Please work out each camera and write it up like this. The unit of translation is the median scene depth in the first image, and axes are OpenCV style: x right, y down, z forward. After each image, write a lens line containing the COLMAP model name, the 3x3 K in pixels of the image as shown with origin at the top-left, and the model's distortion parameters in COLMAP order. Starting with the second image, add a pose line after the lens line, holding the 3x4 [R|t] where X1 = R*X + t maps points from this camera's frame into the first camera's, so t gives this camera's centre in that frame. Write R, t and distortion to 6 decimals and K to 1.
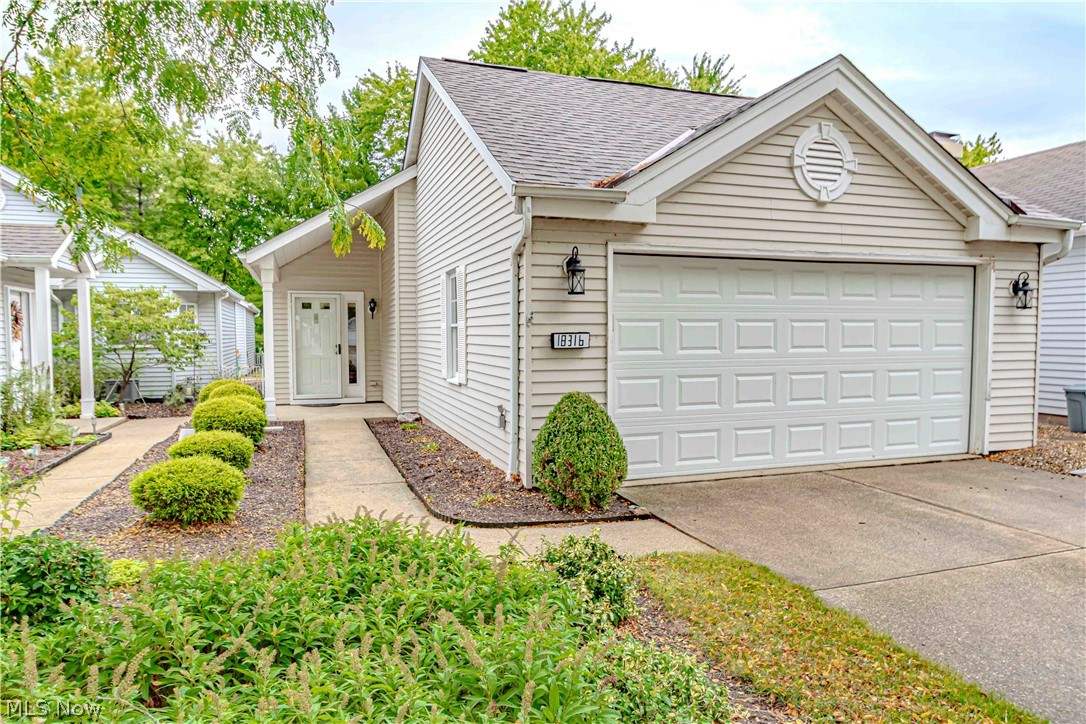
lens RADIAL K [[697.5, 0, 539.6], [0, 697.5, 372.0], [0, 0, 1]] dist [0.001577, -0.001089]
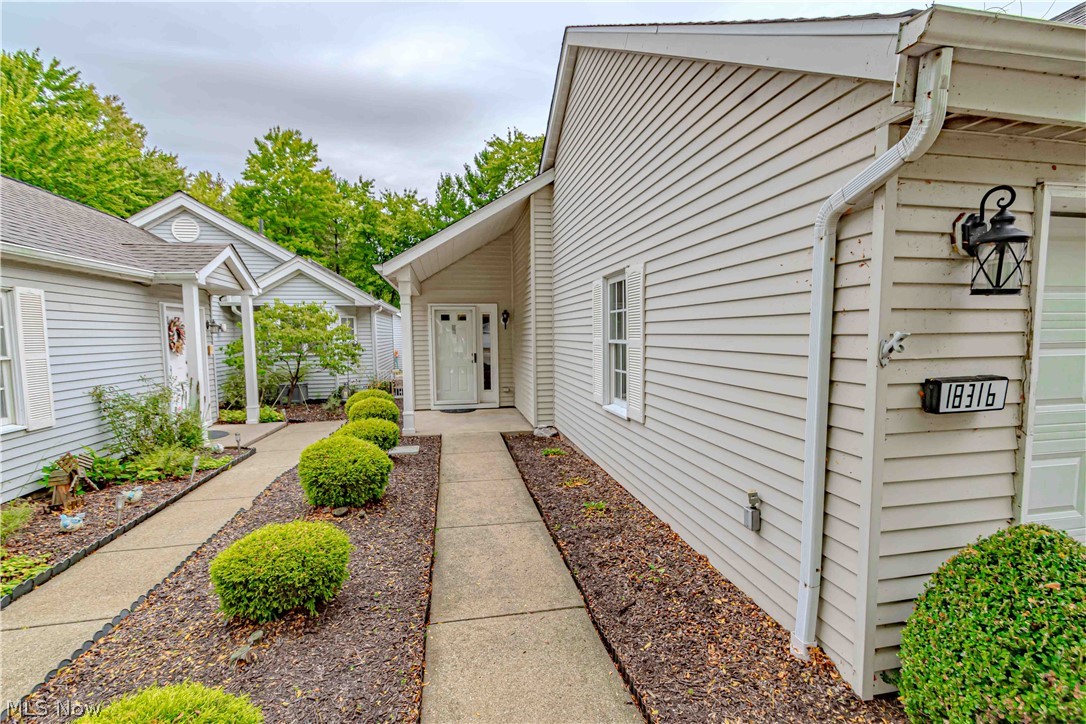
lens RADIAL K [[476.3, 0, 541.5], [0, 476.3, 371.6], [0, 0, 1]] dist [-0.000222, -0.000728]
pose [[0.990759, 0.002700, -0.135604, -0.088506], [0.000921, 0.999645, 0.026634, -0.031536], [0.135628, -0.026512, 0.990405, 0.294962]]
